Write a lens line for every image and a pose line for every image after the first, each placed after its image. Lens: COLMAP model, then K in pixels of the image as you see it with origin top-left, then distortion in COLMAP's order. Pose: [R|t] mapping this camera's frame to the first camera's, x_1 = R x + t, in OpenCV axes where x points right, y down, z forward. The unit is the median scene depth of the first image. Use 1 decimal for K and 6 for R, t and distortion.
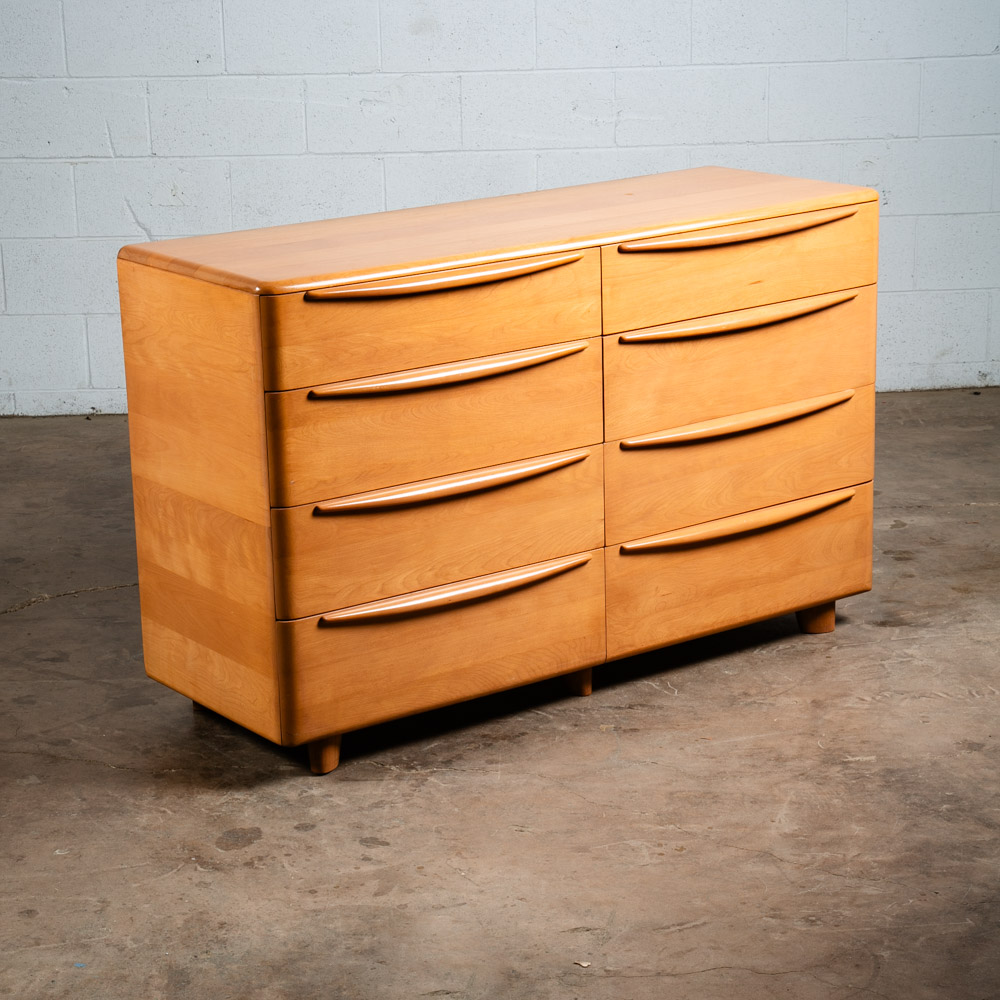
lens RADIAL K [[2547.3, 0, 500.0], [0, 2547.3, 500.0], [0, 0, 1]] dist [0.122990, 0.609546]
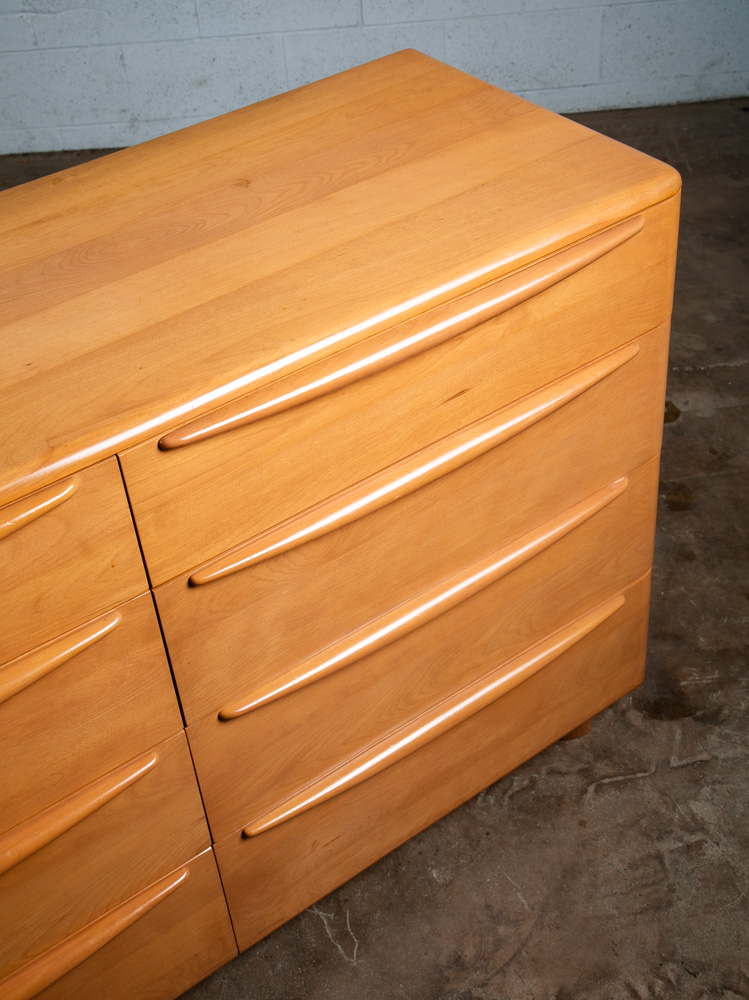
lens RADIAL K [[1331.8, 0, 374.5], [0, 1331.8, 500.0], [0, 0, 1]] dist [0.106724, -0.036211]
pose [[0.998644, -0.038089, -0.035489, 0.099478], [0.049191, 0.913543, 0.403756, -0.195434], [0.017042, -0.404955, 0.914178, 0.788565]]
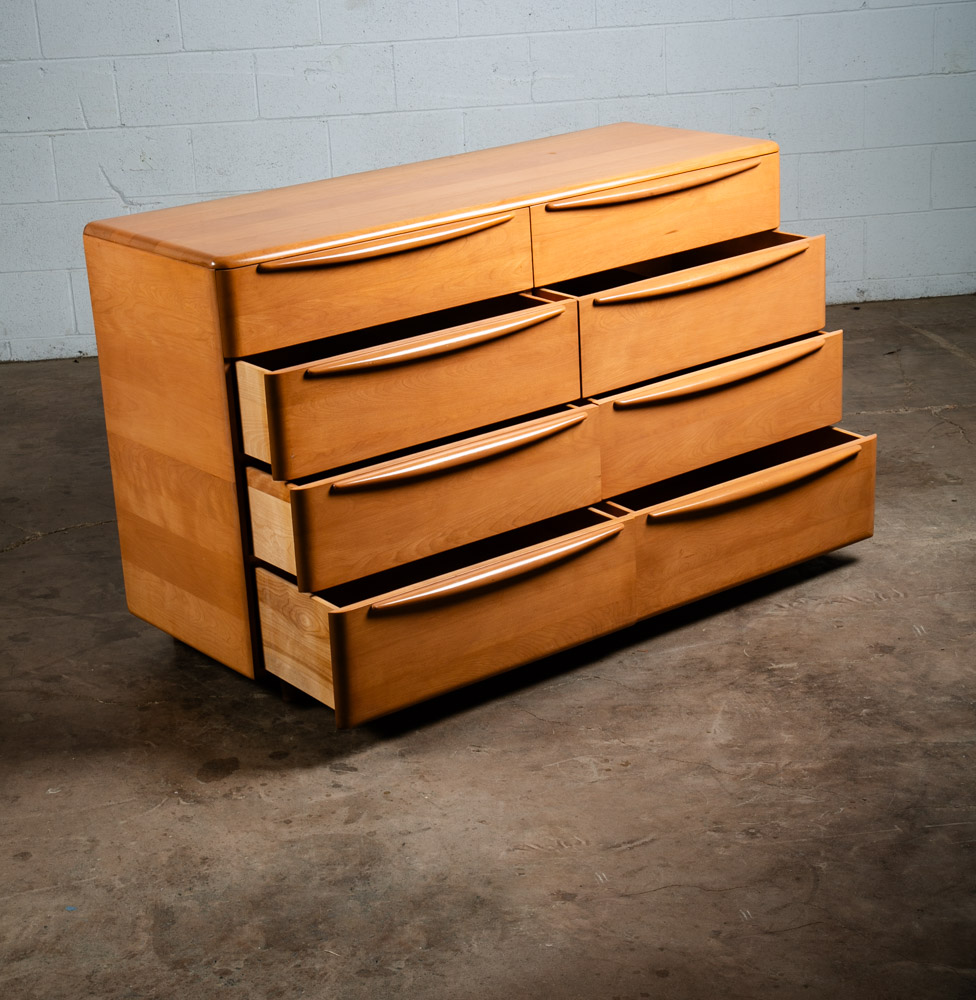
lens RADIAL K [[2094.3, 0, 482.9], [0, 2094.3, 453.9], [0, 0, 1]] dist [0.095589, 0.415655]
pose [[0.998993, -0.040366, 0.019587, -0.001959], [0.039670, 0.998610, 0.034707, -0.026306], [-0.020960, -0.033895, 0.999206, 0.106357]]
